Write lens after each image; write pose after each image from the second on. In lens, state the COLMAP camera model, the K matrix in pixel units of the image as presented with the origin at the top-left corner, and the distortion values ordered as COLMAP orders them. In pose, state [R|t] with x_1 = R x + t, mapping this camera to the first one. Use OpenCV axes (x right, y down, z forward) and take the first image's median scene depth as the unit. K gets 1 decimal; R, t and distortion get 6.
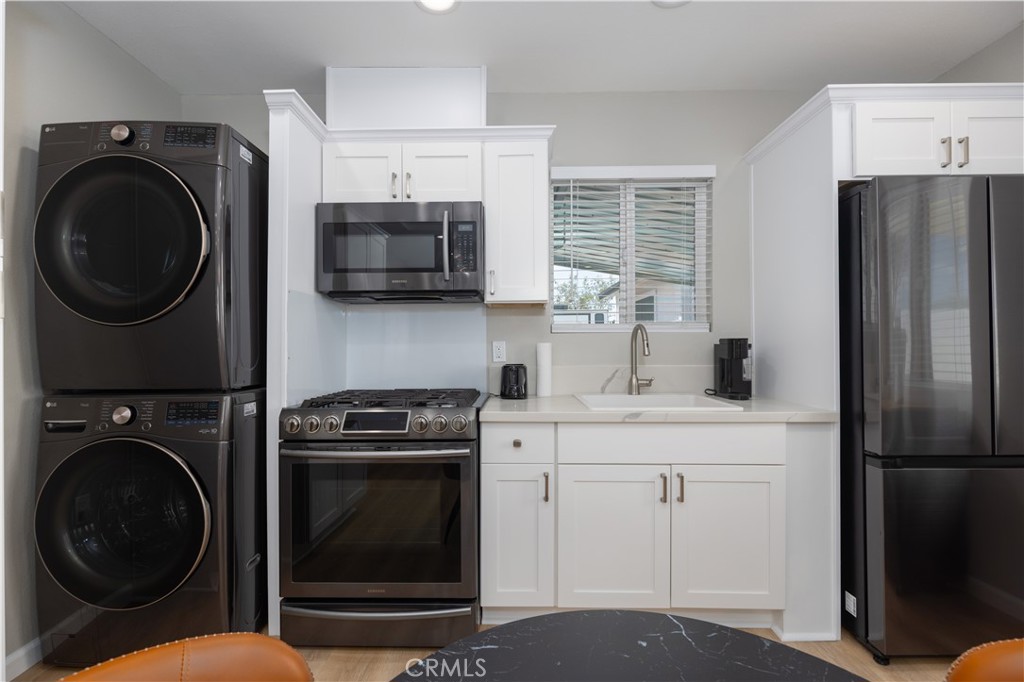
lens RADIAL K [[451.8, 0, 509.3], [0, 451.8, 343.6], [0, 0, 1]] dist [-0.003760, 0.000239]
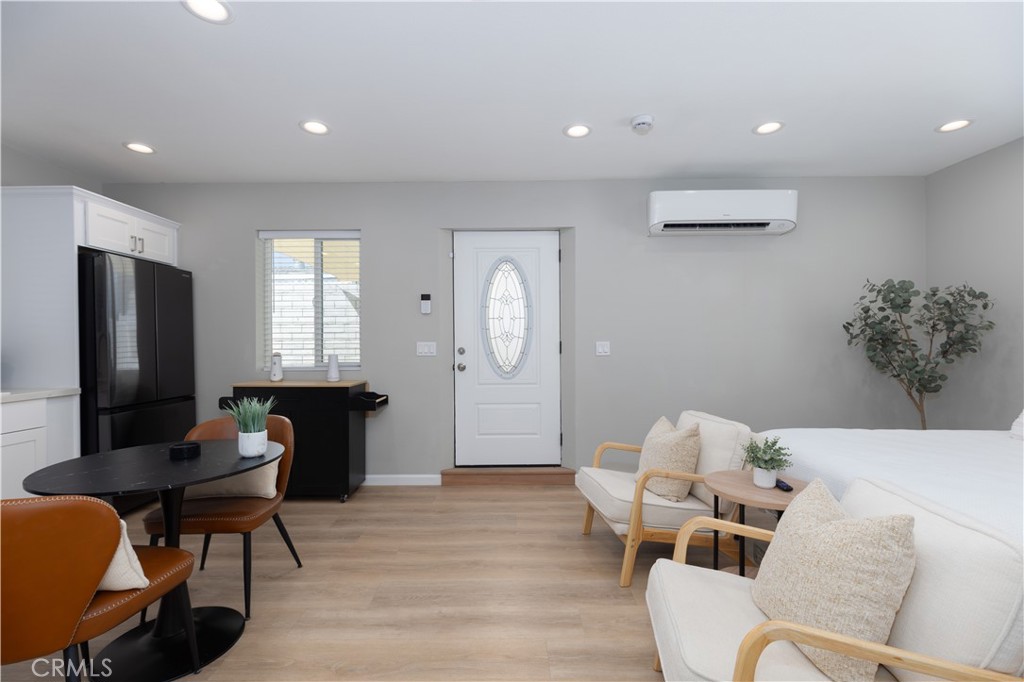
lens RADIAL K [[451.8, 0, 509.3], [0, 451.8, 343.6], [0, 0, 1]] dist [-0.003760, 0.000239]
pose [[-0.009547, 0.003257, 0.999949, -0.808064], [0.002034, 0.999993, -0.003238, -0.000876], [-0.999952, 0.002003, -0.009554, -0.478550]]
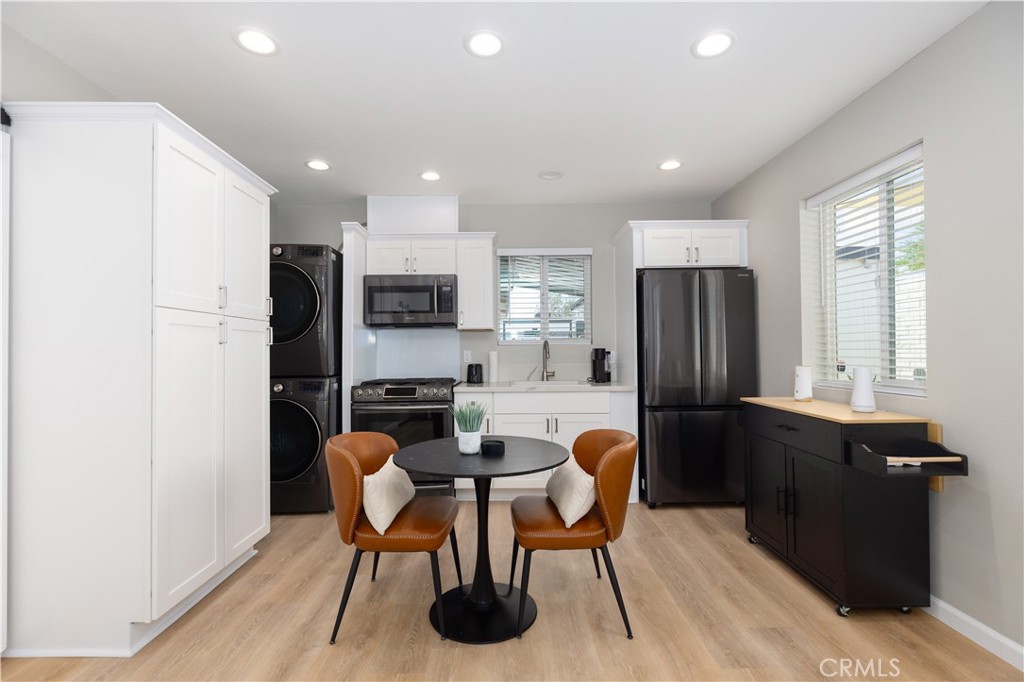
lens RADIAL K [[458.4, 0, 511.8], [0, 458.4, 345.3], [0, 0, 1]] dist [-0.000997, -0.000414]
pose [[0.999616, -0.004069, 0.027400, 0.117520], [0.004331, 0.999945, -0.009527, -0.009538], [-0.027360, 0.009642, 0.999579, -0.875858]]
